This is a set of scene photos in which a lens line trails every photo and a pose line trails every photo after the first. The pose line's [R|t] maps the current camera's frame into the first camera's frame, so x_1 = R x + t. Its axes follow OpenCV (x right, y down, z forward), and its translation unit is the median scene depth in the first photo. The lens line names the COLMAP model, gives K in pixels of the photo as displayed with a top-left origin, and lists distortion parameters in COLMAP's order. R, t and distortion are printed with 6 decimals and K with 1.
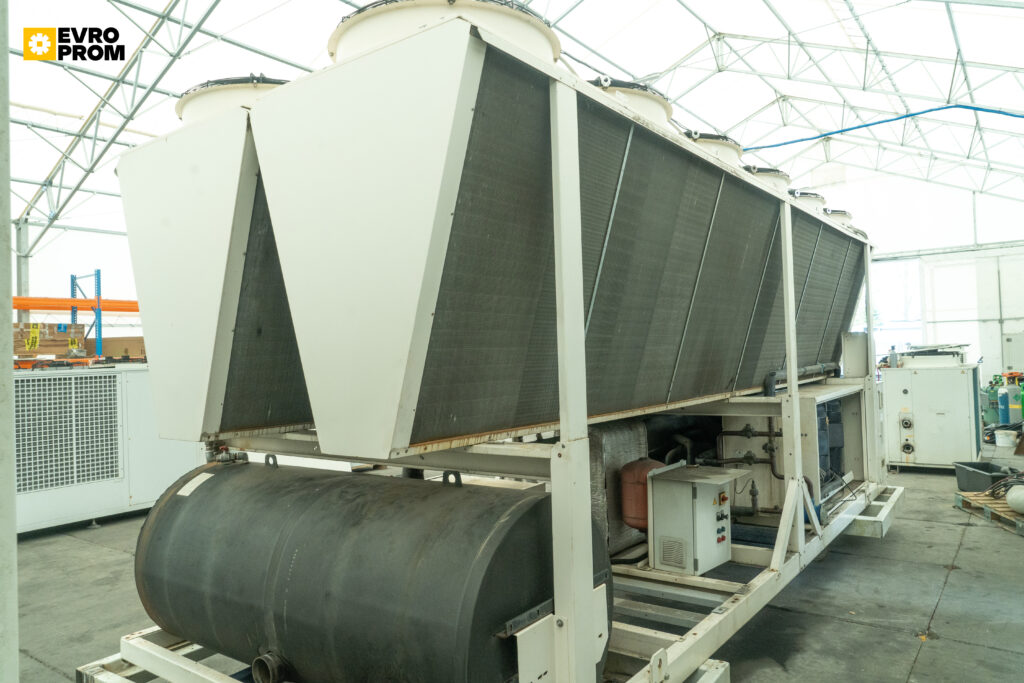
lens RADIAL K [[730.7, 0, 512.0], [0, 730.7, 341.5], [0, 0, 1]] dist [-0.013262, 0.001972]
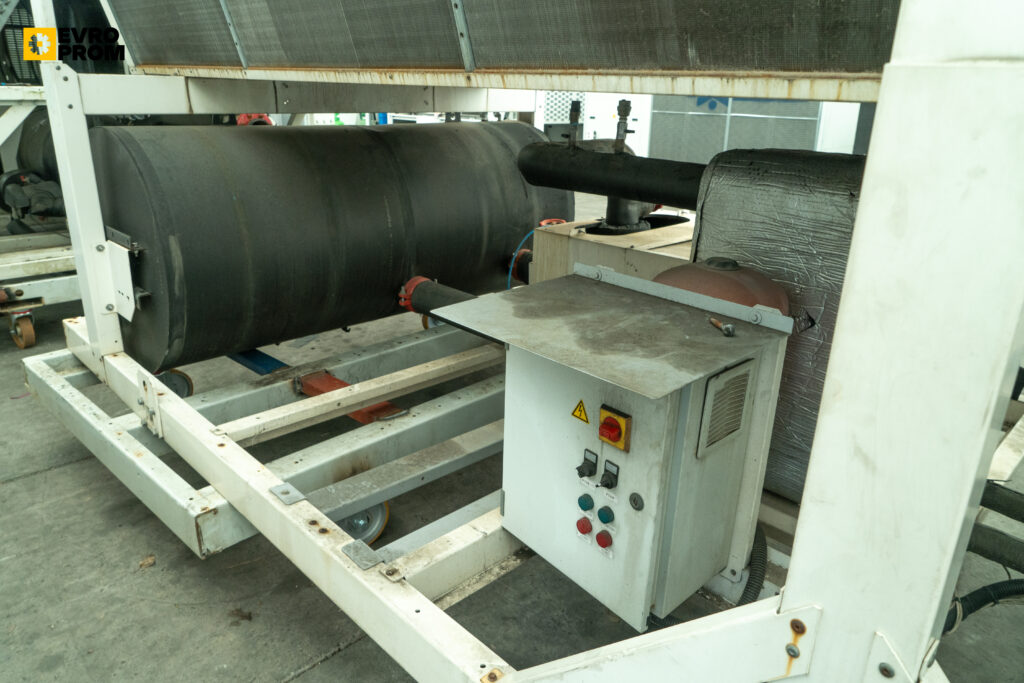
lens RADIAL K [[730.7, 0, 512.0], [0, 730.7, 341.5], [0, 0, 1]] dist [-0.013262, 0.001972]
pose [[-0.168752, 0.347107, -0.922518, 0.653836], [-0.010105, 0.935282, 0.353758, 0.087736], [0.985607, 0.069020, -0.154324, 1.166776]]
